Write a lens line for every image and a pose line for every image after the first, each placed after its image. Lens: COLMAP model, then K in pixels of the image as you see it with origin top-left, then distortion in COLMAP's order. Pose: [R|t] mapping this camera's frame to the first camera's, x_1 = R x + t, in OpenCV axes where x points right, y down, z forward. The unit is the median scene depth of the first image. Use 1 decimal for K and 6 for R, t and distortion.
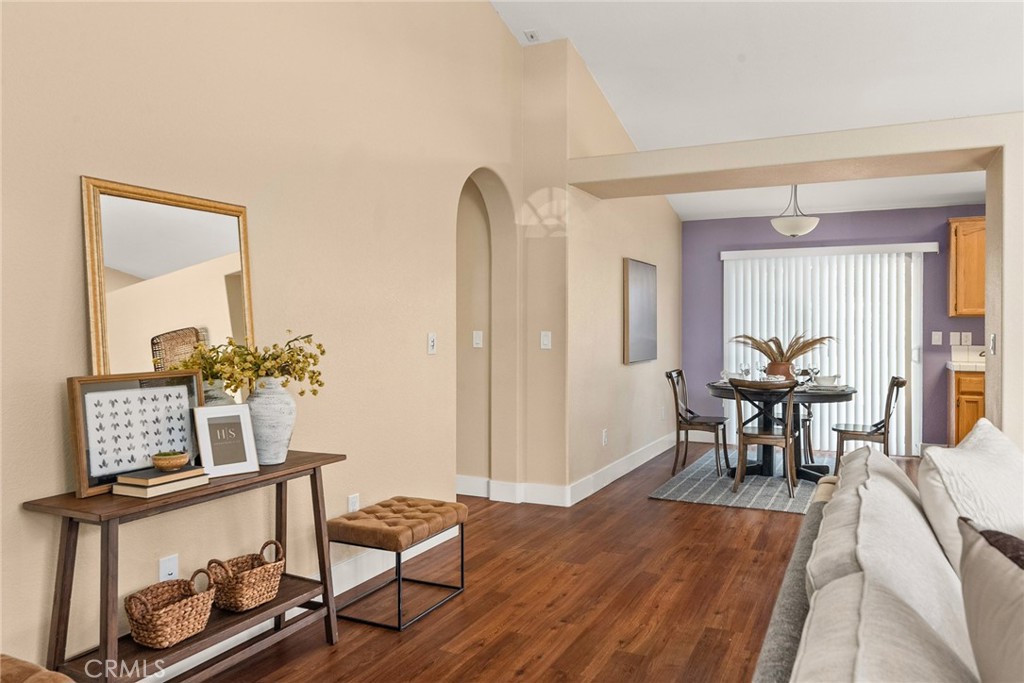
lens RADIAL K [[742.4, 0, 519.1], [0, 742.4, 330.2], [0, 0, 1]] dist [-0.003377, 0.005705]
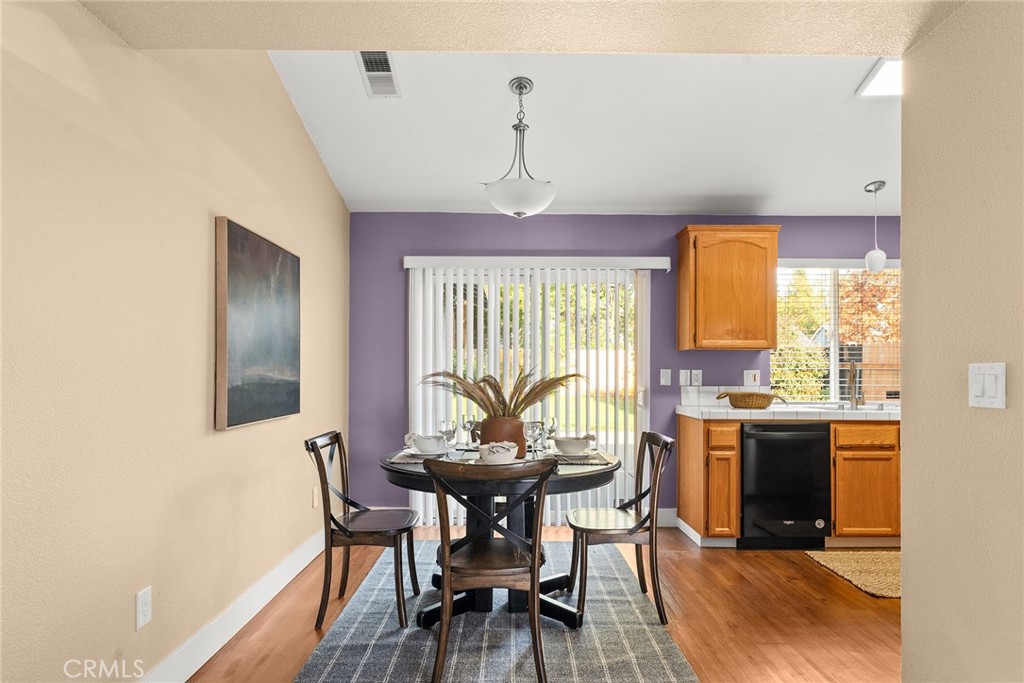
lens RADIAL K [[627.9, 0, 510.0], [0, 627.9, 362.6], [0, 0, 1]] dist [0.002248, -0.001192]
pose [[0.904361, 0.008733, 0.426679, 0.130457], [-0.002435, 0.999880, -0.015304, 0.006637], [-0.426761, 0.012801, 0.904274, 0.500986]]
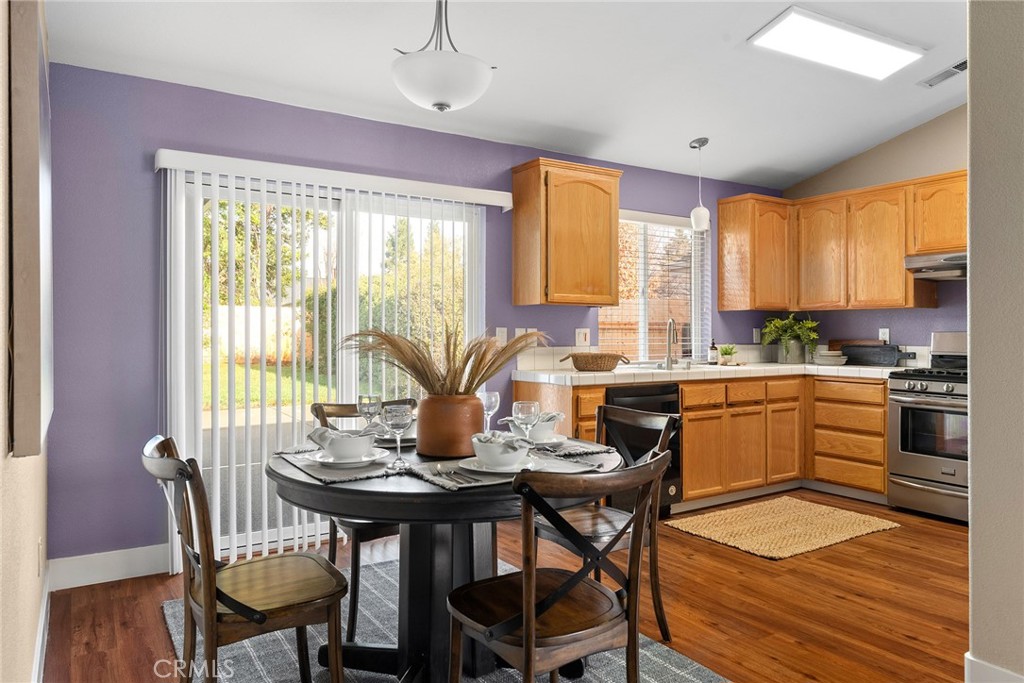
lens RADIAL K [[696.8, 0, 496.1], [0, 696.8, 328.5], [0, 0, 1]] dist [0.008400, 0.007368]
pose [[0.539848, 0.003920, 0.841754, 0.030604], [0.002666, 0.999976, -0.006366, 0.007898], [-0.841758, 0.005680, 0.539824, 0.729332]]
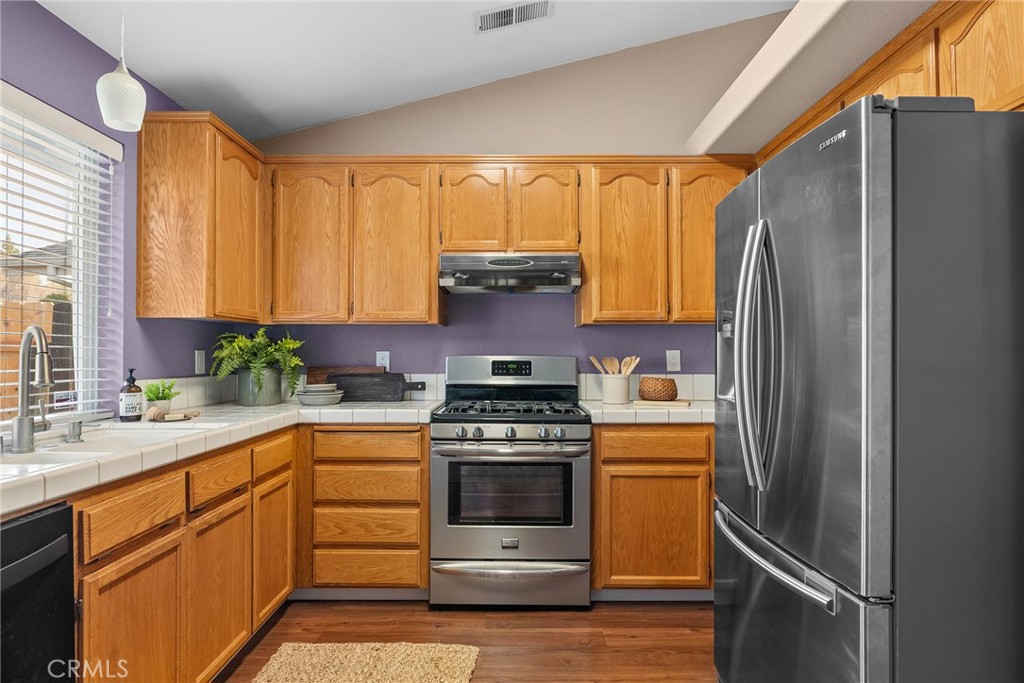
lens RADIAL K [[556.3, 0, 517.0], [0, 556.3, 347.4], [0, 0, 1]] dist [-0.004948, 0.001345]
pose [[-0.419278, 0.009875, 0.907804, 0.464302], [0.002404, 0.999949, -0.009767, 0.005497], [-0.907855, -0.001913, -0.419281, 0.889488]]
